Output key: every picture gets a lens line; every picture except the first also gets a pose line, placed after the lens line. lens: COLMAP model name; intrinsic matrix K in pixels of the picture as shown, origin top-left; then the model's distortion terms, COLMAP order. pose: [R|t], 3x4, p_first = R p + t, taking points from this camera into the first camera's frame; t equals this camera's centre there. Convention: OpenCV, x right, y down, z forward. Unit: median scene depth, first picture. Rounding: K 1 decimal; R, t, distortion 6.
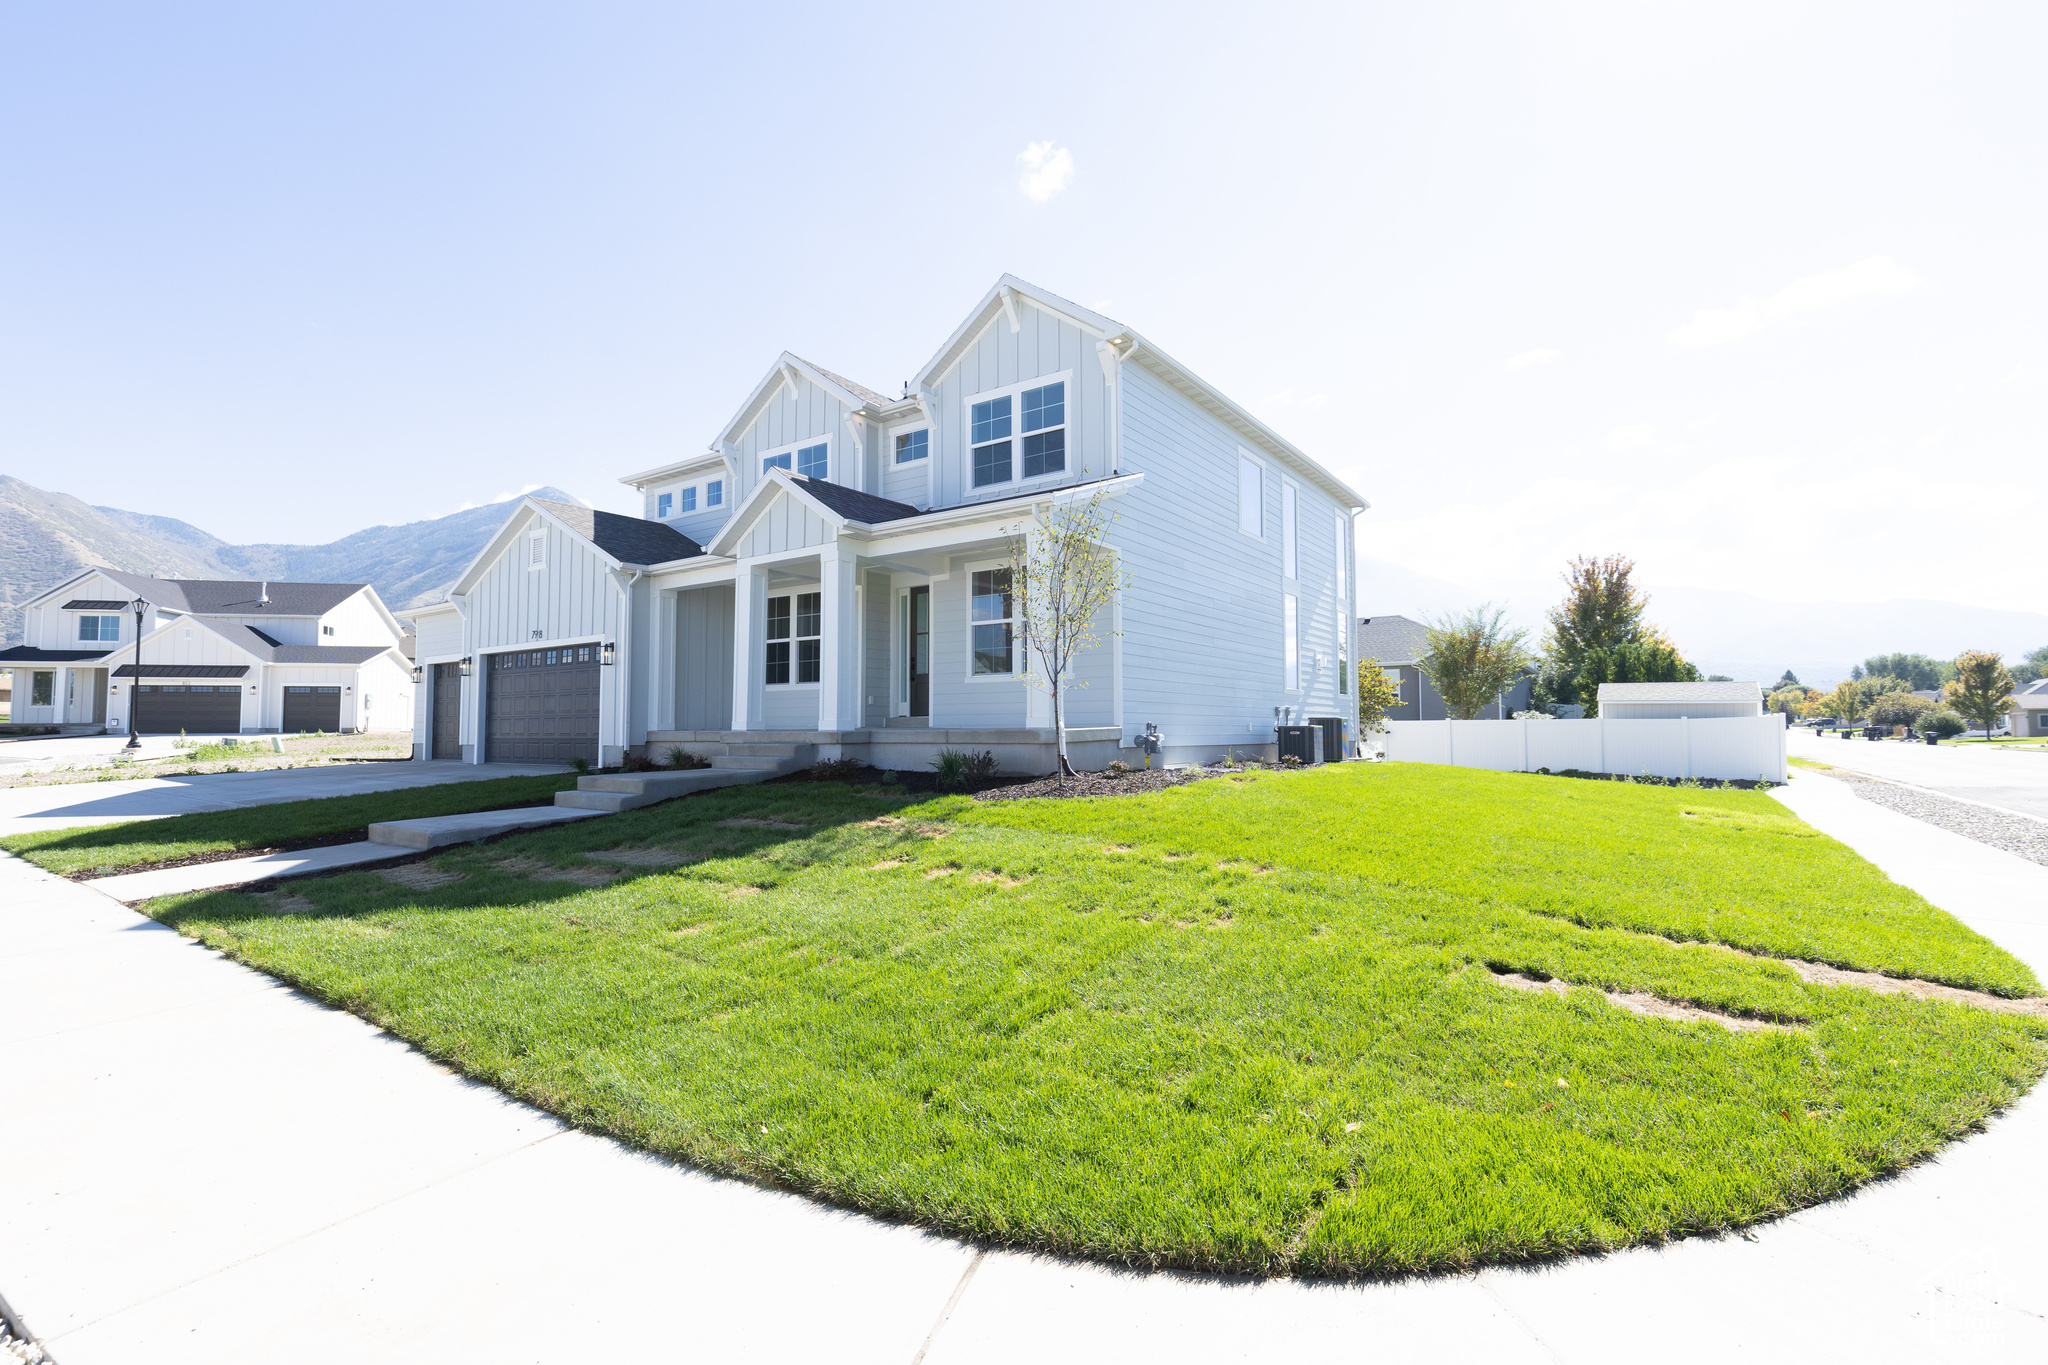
lens RADIAL K [[913.3, 0, 1030.7], [0, 913.3, 689.2], [0, 0, 1]] dist [-0.000207, -0.000348]
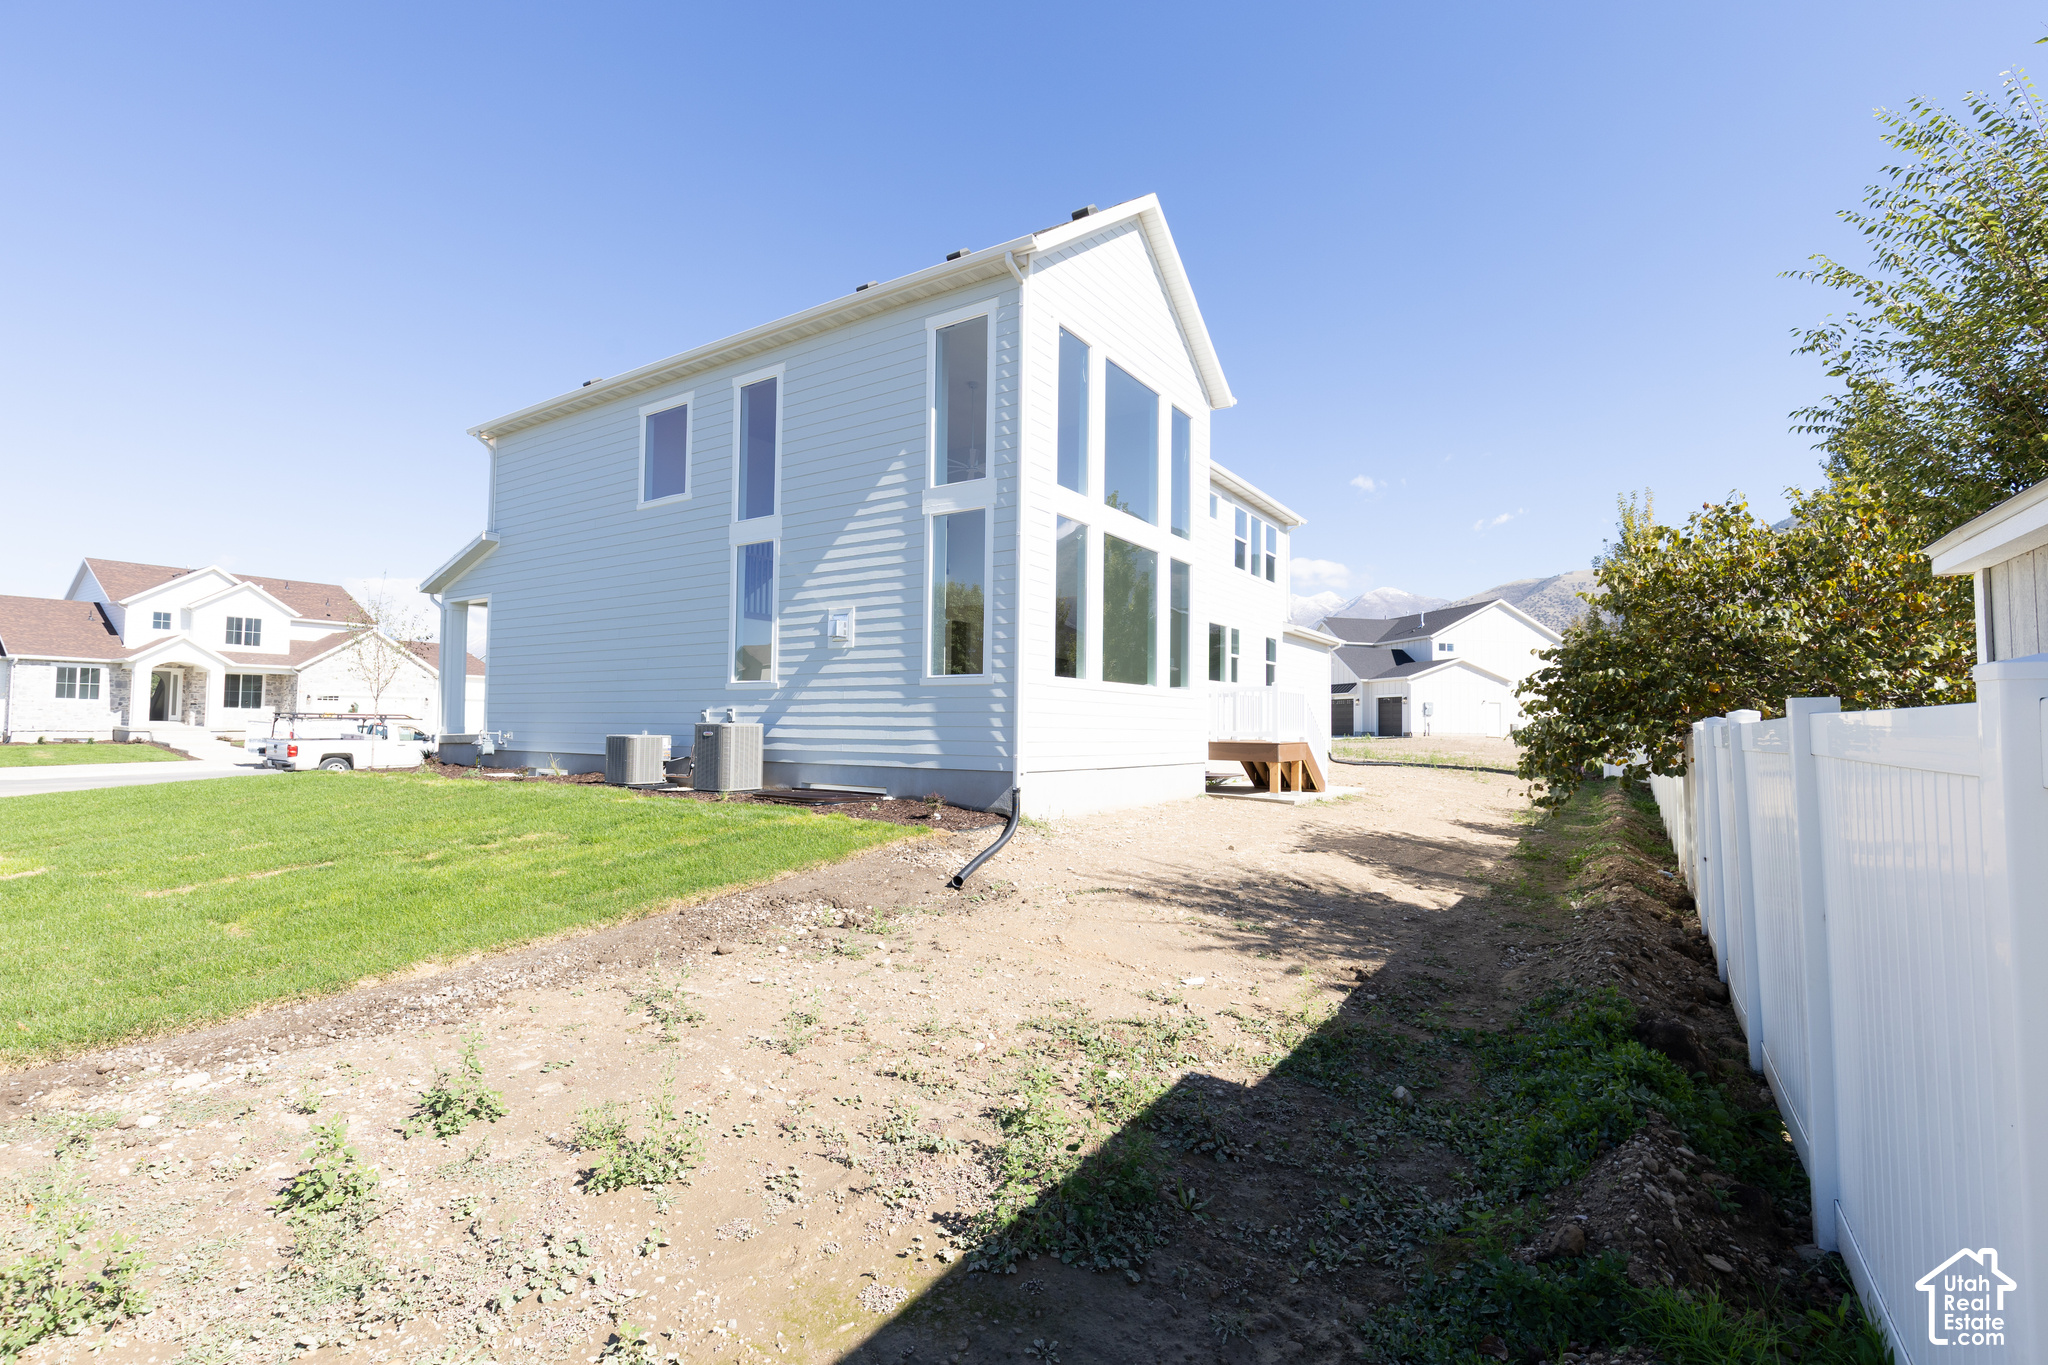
lens RADIAL K [[913.3, 0, 1030.7], [0, 913.3, 689.2], [0, 0, 1]] dist [-0.000207, -0.000348]
pose [[0.052936, -0.034310, -0.998008, 0.406847], [0.039312, 0.998706, -0.032249, 0.006922], [0.997824, -0.037526, 0.054217, 0.468089]]
